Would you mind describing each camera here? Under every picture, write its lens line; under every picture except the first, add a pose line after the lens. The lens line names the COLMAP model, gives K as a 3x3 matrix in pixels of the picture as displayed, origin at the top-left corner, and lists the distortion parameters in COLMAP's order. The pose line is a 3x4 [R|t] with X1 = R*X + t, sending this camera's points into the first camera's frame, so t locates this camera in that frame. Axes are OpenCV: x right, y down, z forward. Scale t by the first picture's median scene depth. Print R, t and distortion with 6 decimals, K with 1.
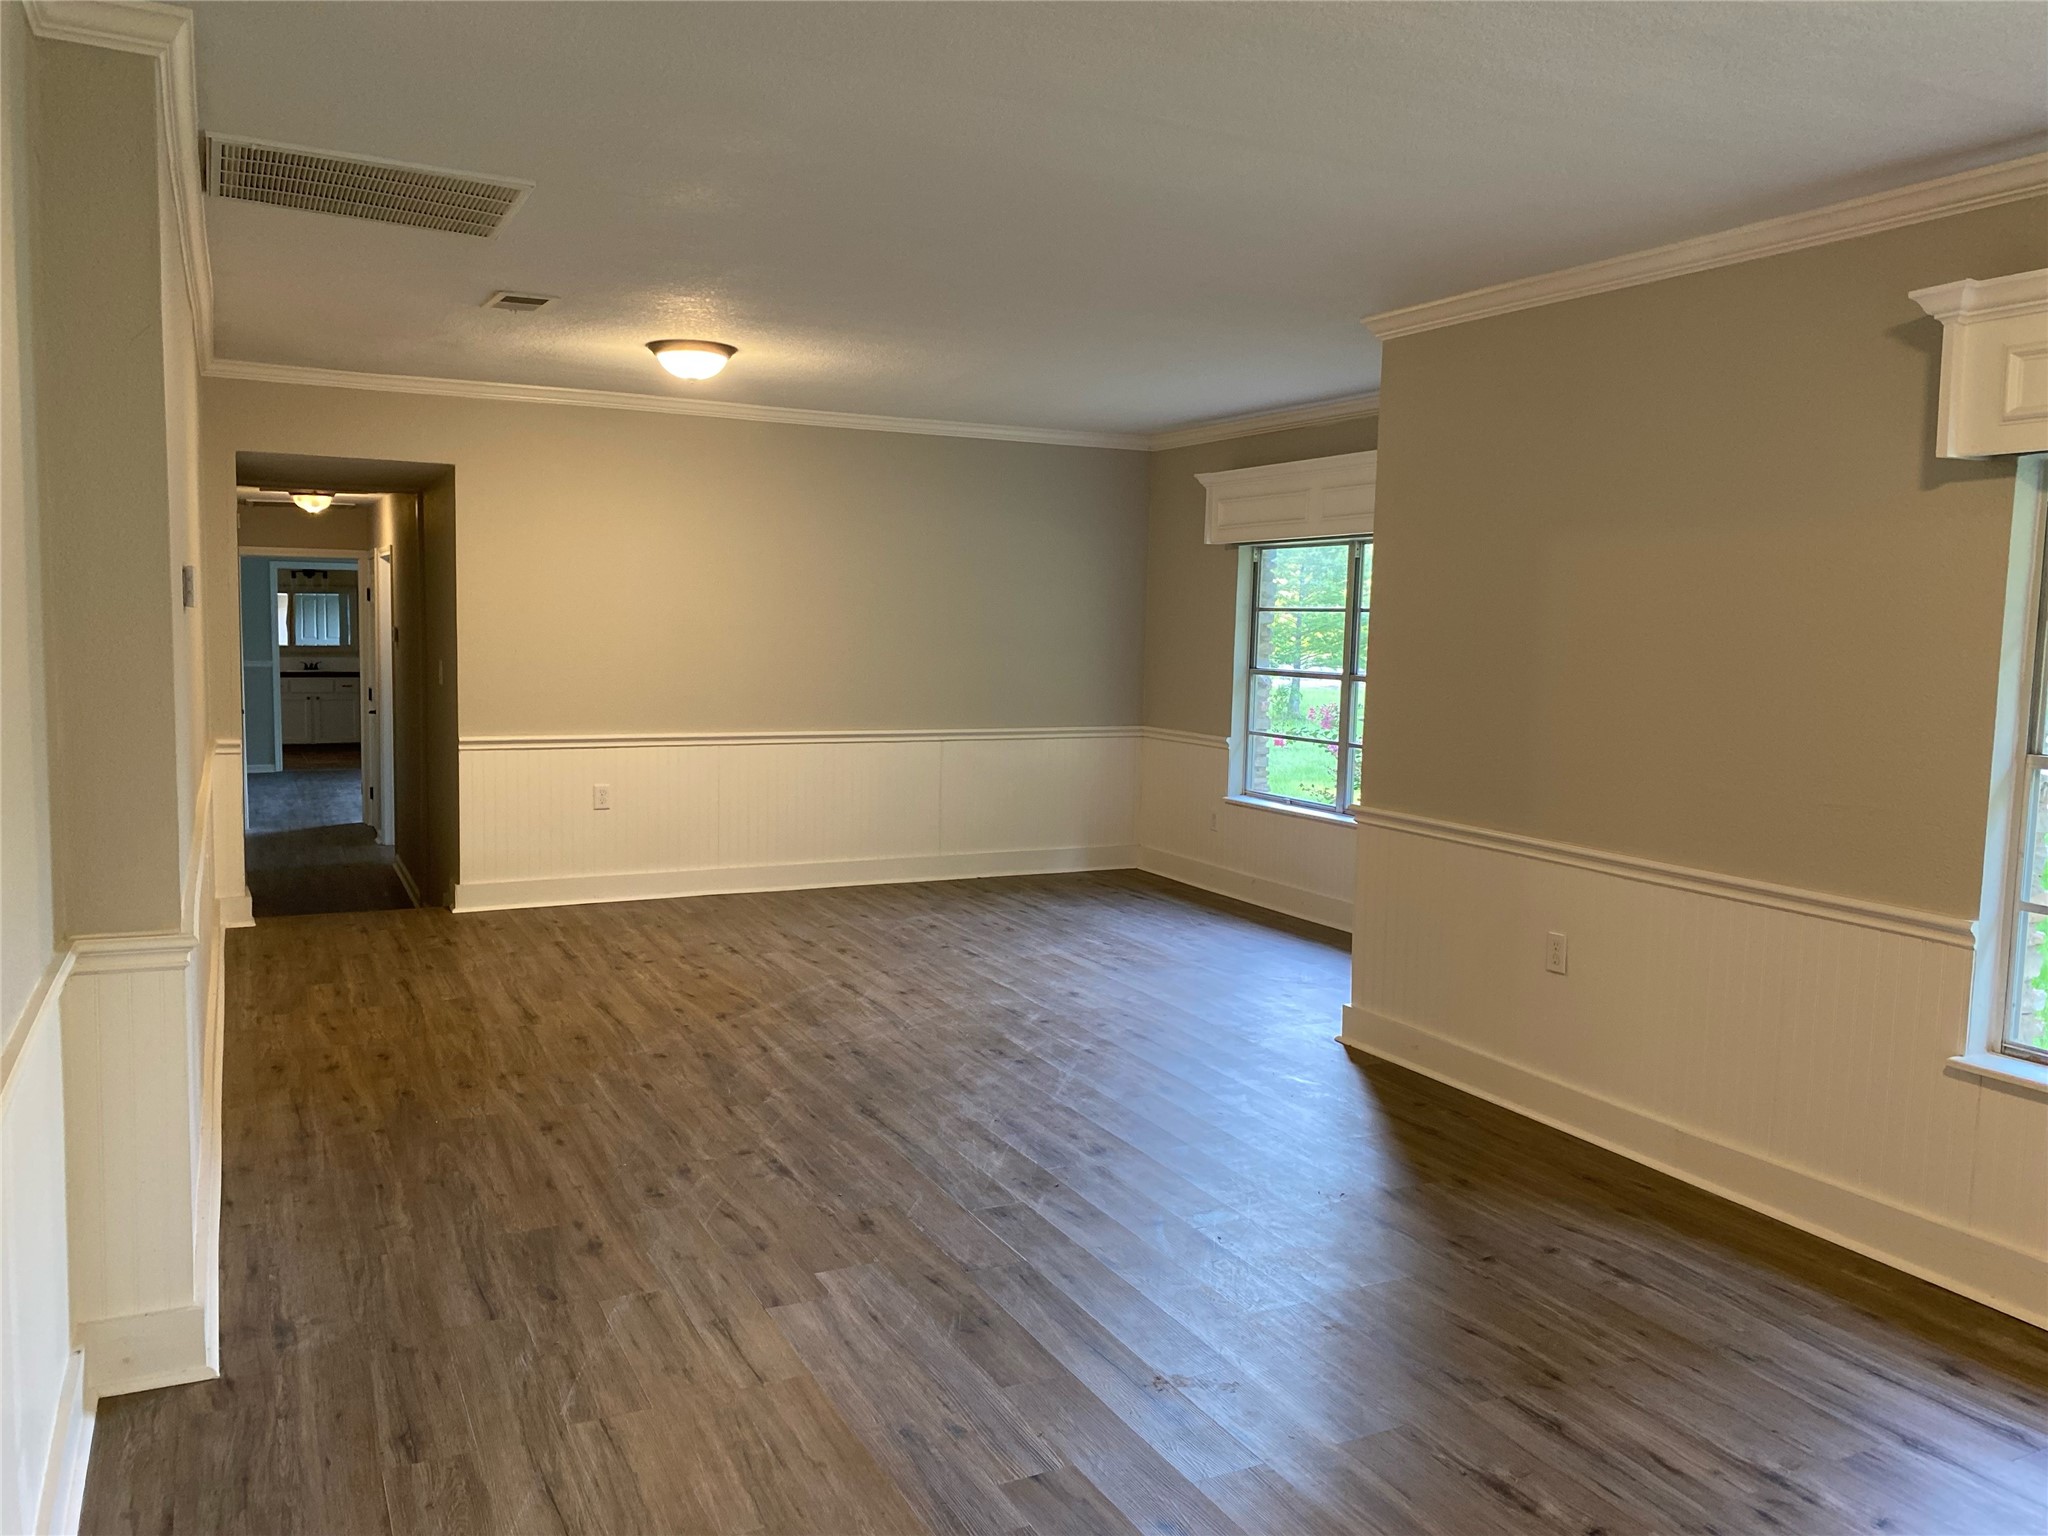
lens RADIAL K [[1534.1, 0, 1024.0], [0, 1534.1, 768.0], [0, 0, 1]] dist [0.083334, -0.139249]
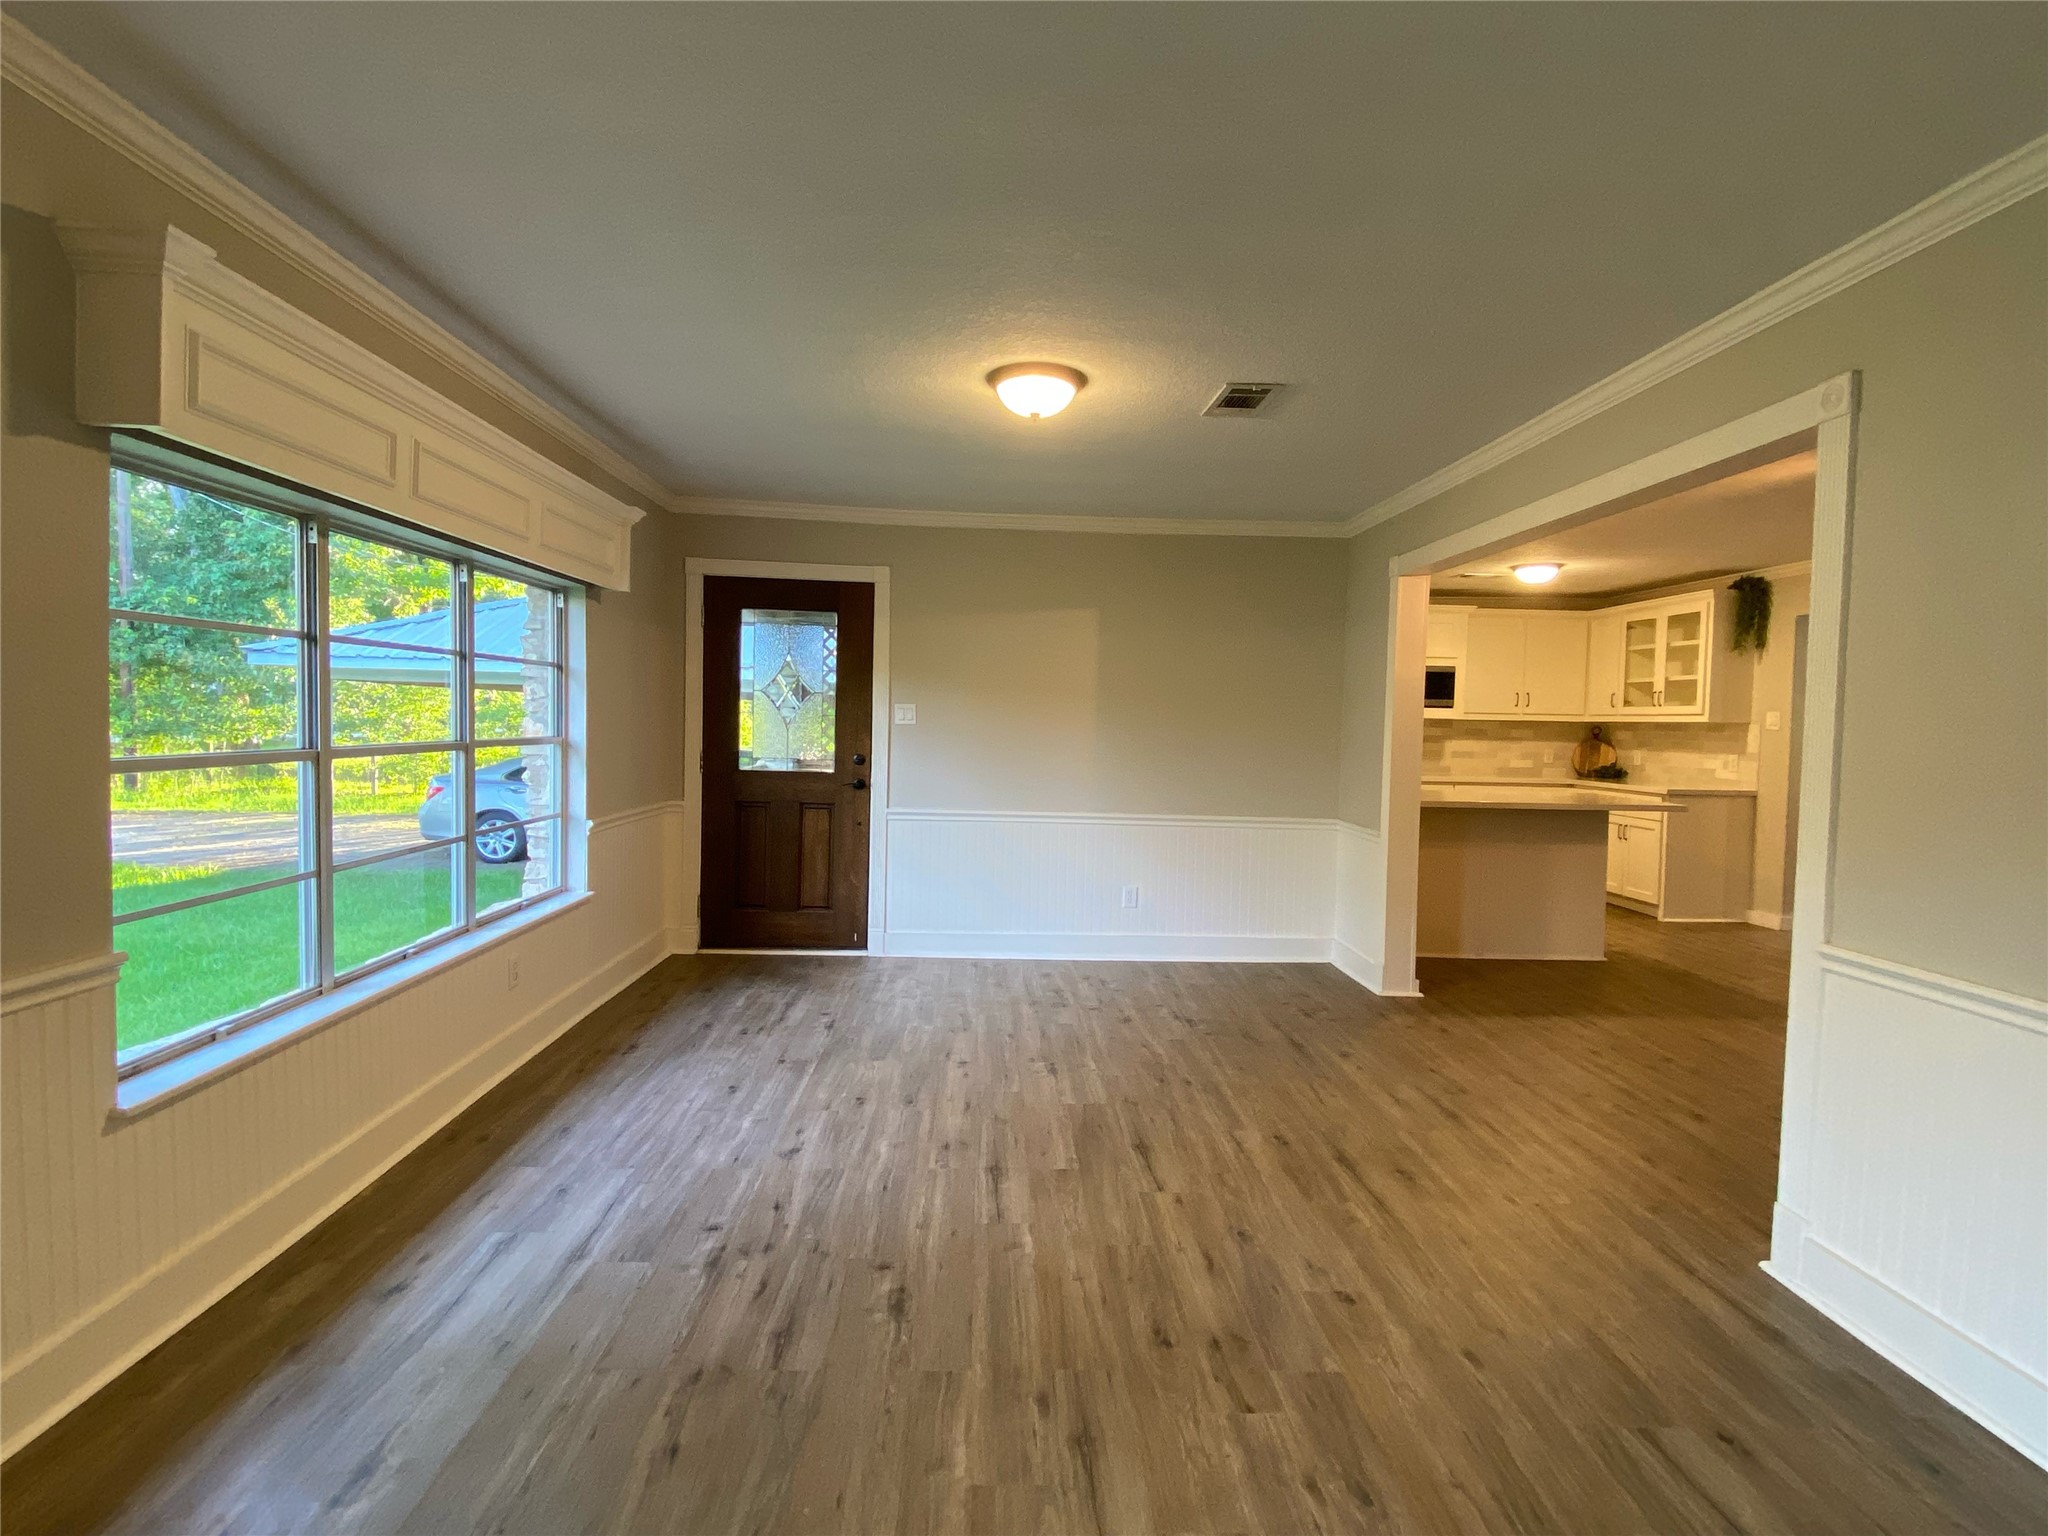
lens RADIAL K [[1004.6, 0, 1031.0], [0, 1004.6, 753.0], [0, 0, 1]] dist [0.001274, -0.000665]
pose [[-0.911817, -0.058318, 0.406433, -0.071778], [-0.005222, 0.991429, 0.130541, -0.071316], [-0.410563, 0.116907, -0.904307, 1.018223]]
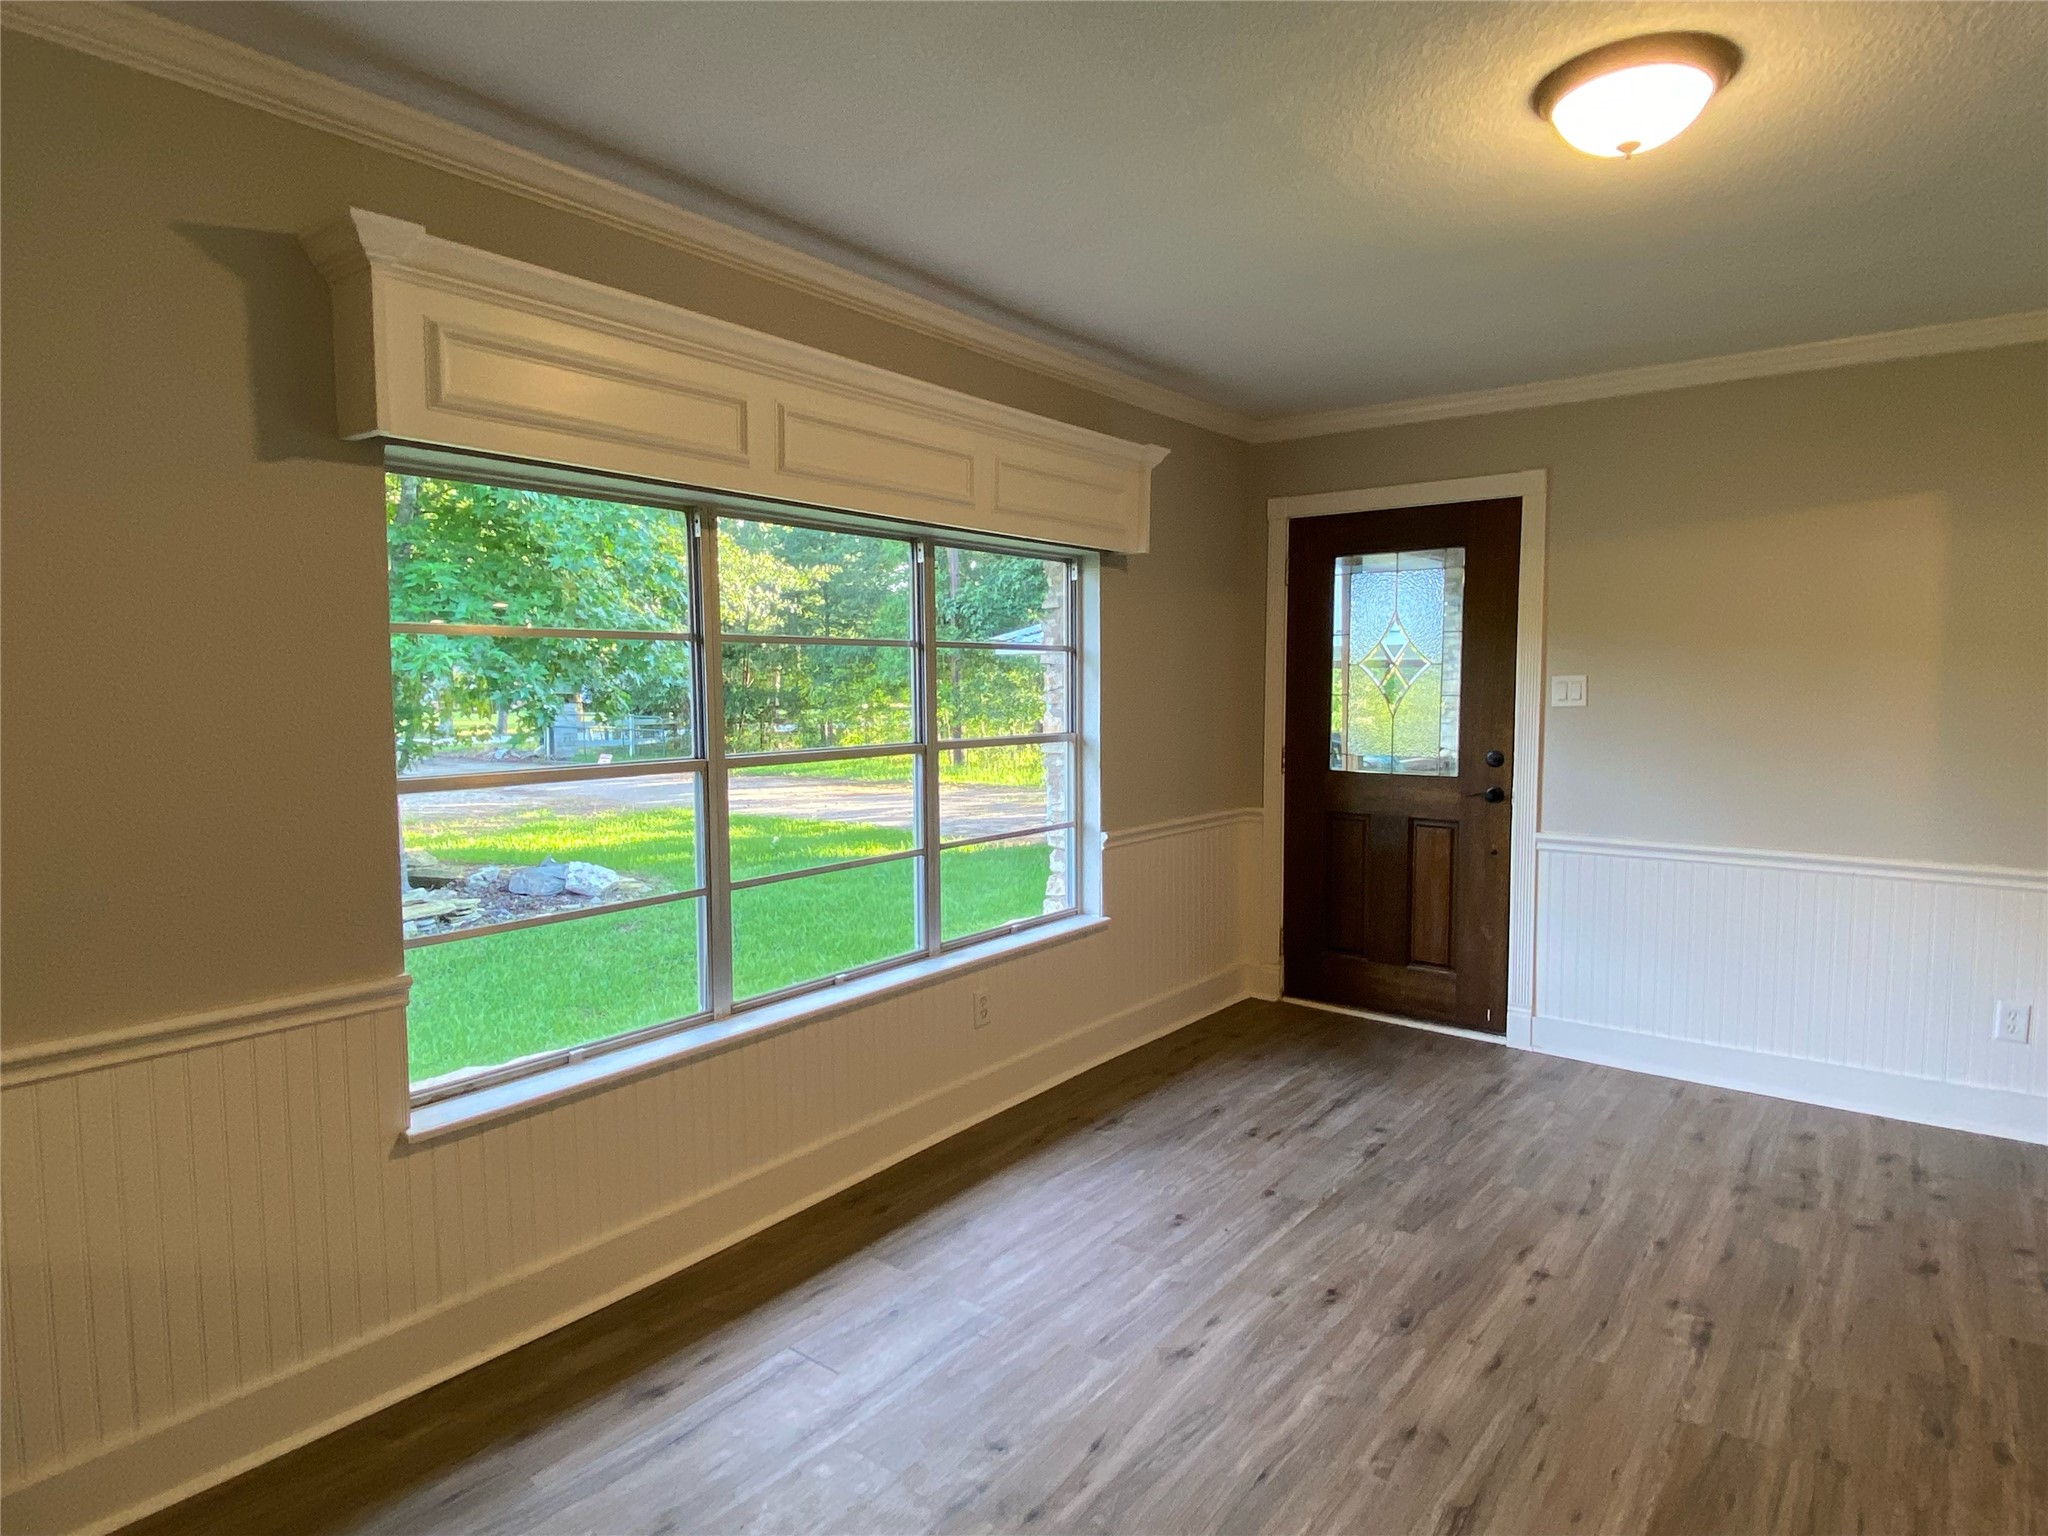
lens RADIAL K [[1139.1, 0, 1020.1], [0, 1139.1, 769.4], [0, 0, 1]] dist [0.056116, -0.068416]
pose [[-0.416687, -0.090029, 0.904581, -0.089801], [0.084251, 0.986976, 0.137039, -0.059311], [-0.905137, 0.133314, -0.403675, 0.737662]]
